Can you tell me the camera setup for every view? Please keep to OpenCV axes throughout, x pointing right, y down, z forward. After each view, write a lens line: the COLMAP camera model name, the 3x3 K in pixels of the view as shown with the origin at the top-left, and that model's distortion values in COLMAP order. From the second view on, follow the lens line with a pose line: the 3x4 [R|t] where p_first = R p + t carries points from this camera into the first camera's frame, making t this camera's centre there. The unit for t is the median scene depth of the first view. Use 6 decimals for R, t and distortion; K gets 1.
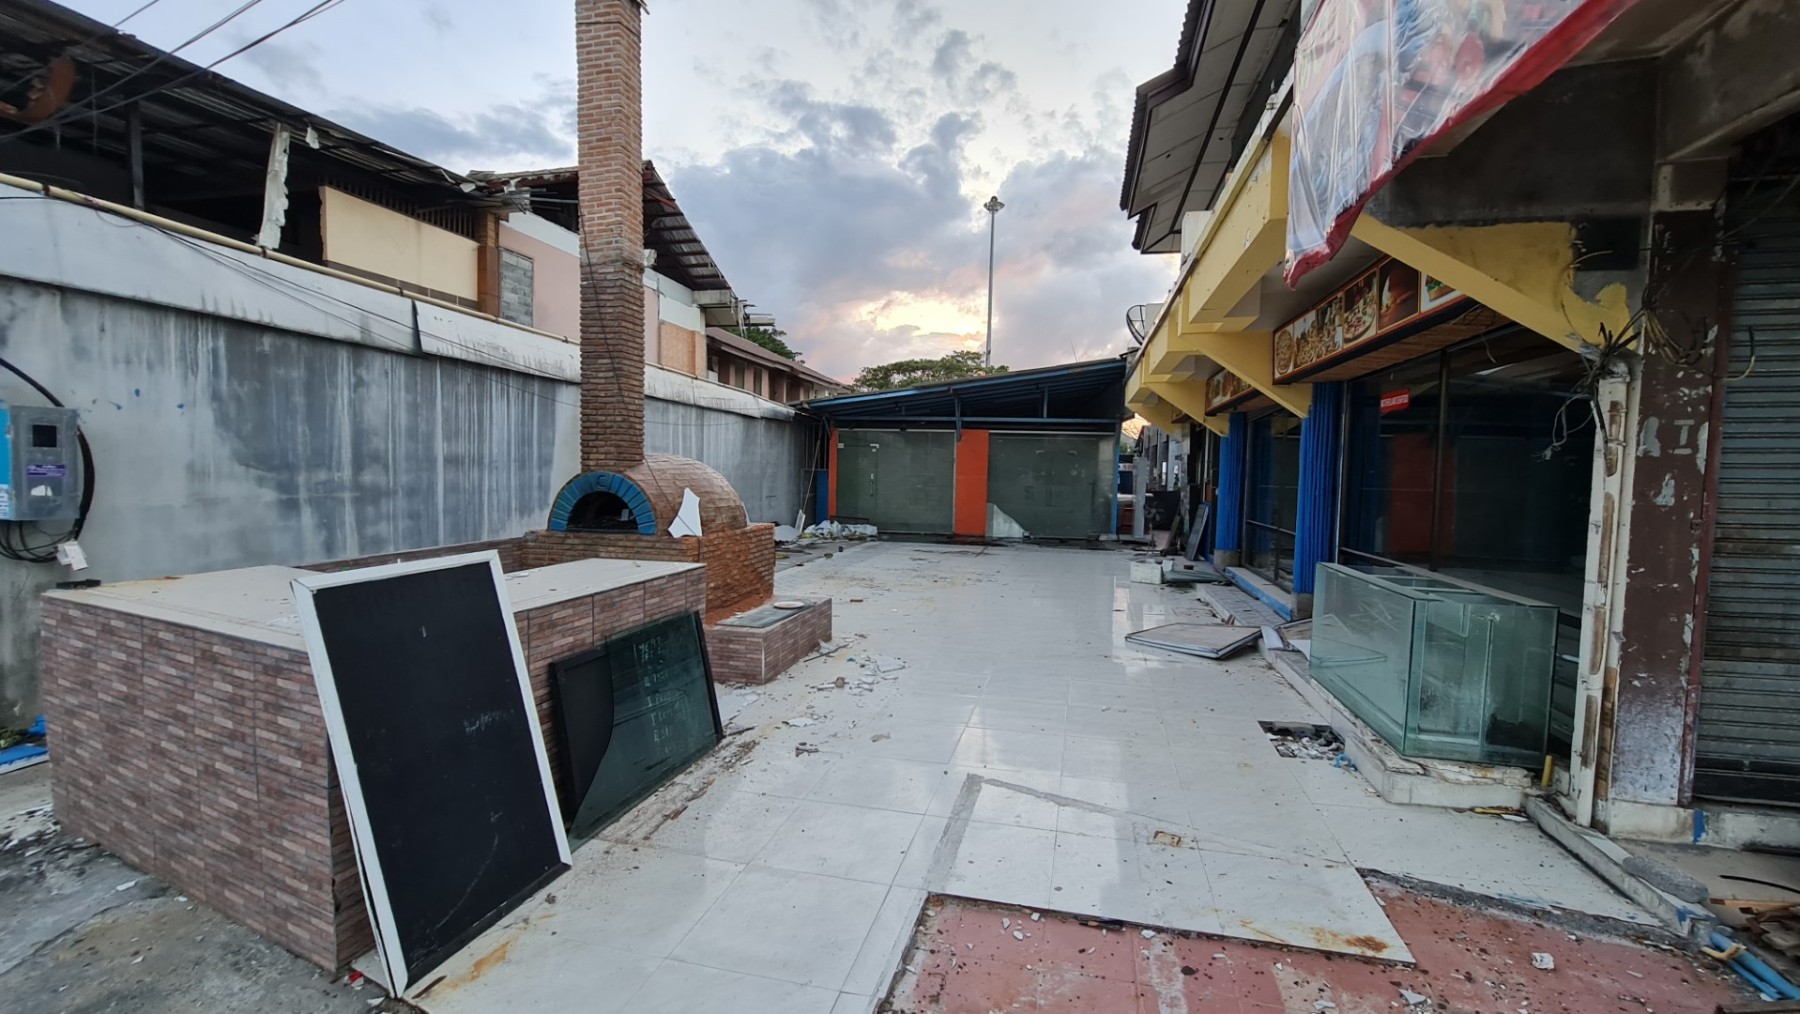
lens RADIAL K [[750.0, 0, 899.9], [0, 750.0, 514.6], [0, 0, 1]] dist [-0.002384, 0.003343]
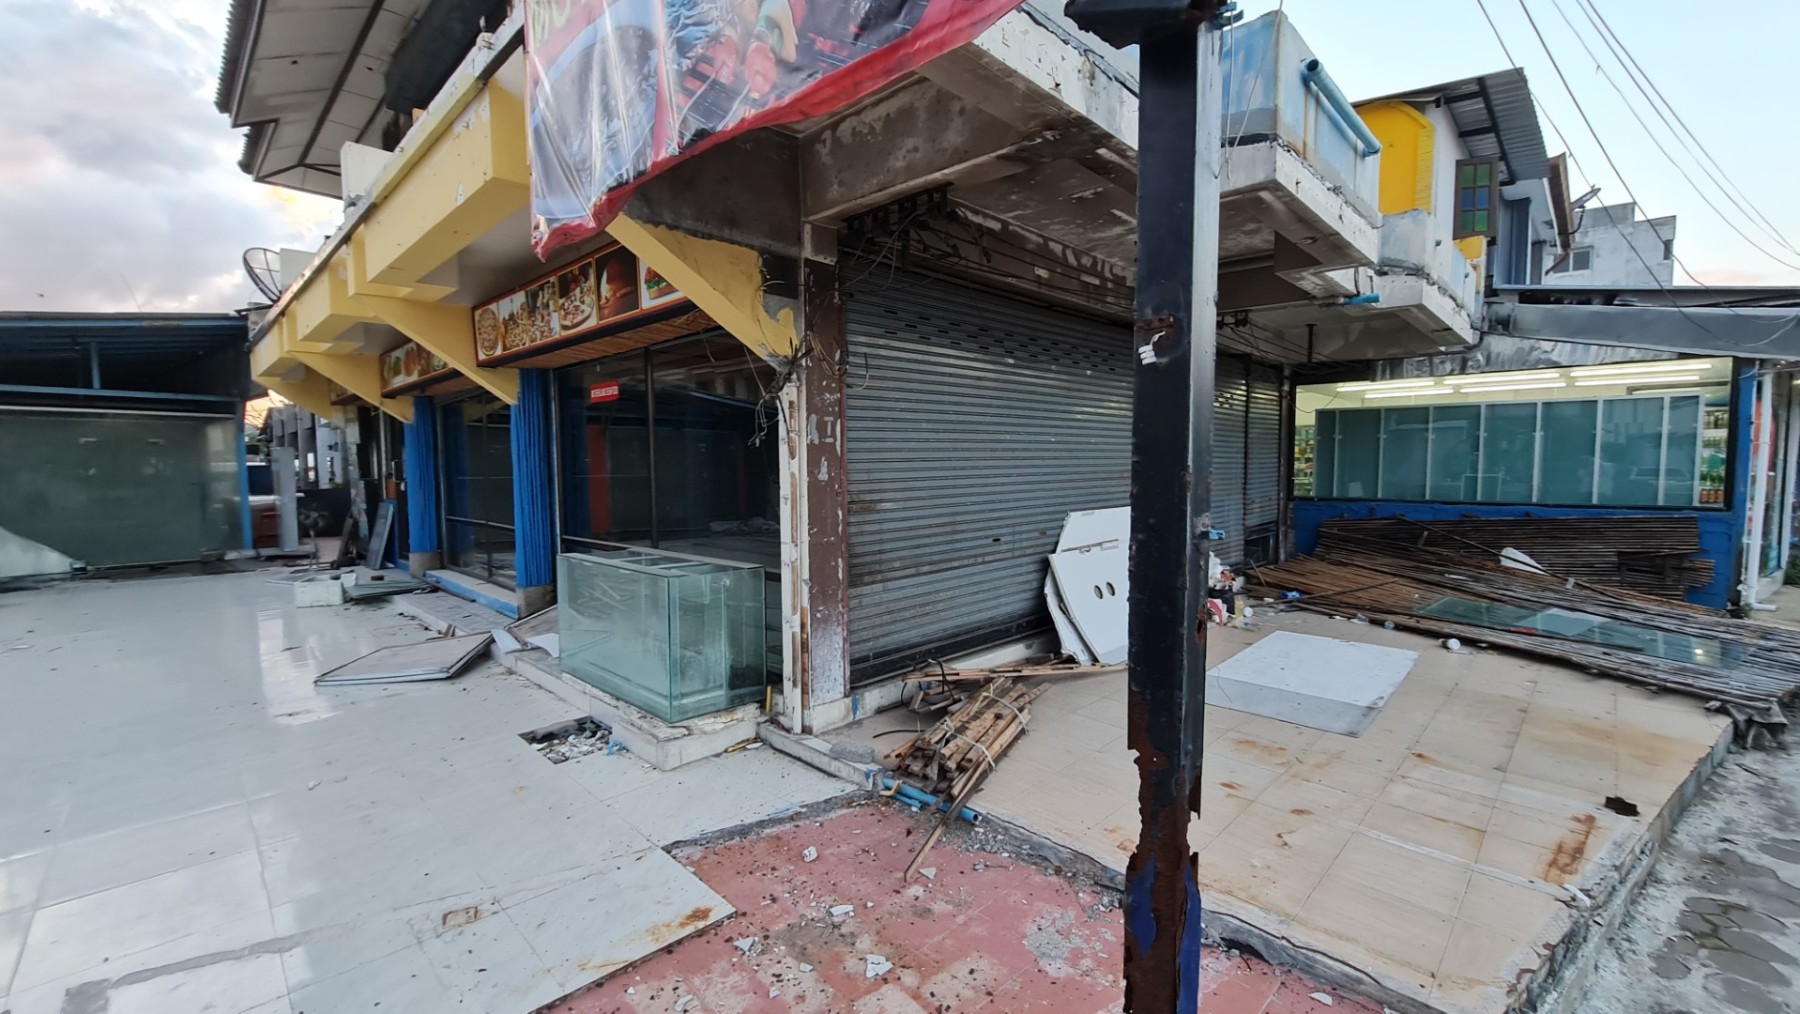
lens RADIAL K [[750.0, 0, 899.9], [0, 750.0, 514.6], [0, 0, 1]] dist [-0.002384, 0.003343]
pose [[0.519013, -0.079905, 0.851023, -0.050802], [0.068600, 0.996303, 0.051709, -0.009842], [-0.852009, 0.031543, 0.522576, 0.161460]]
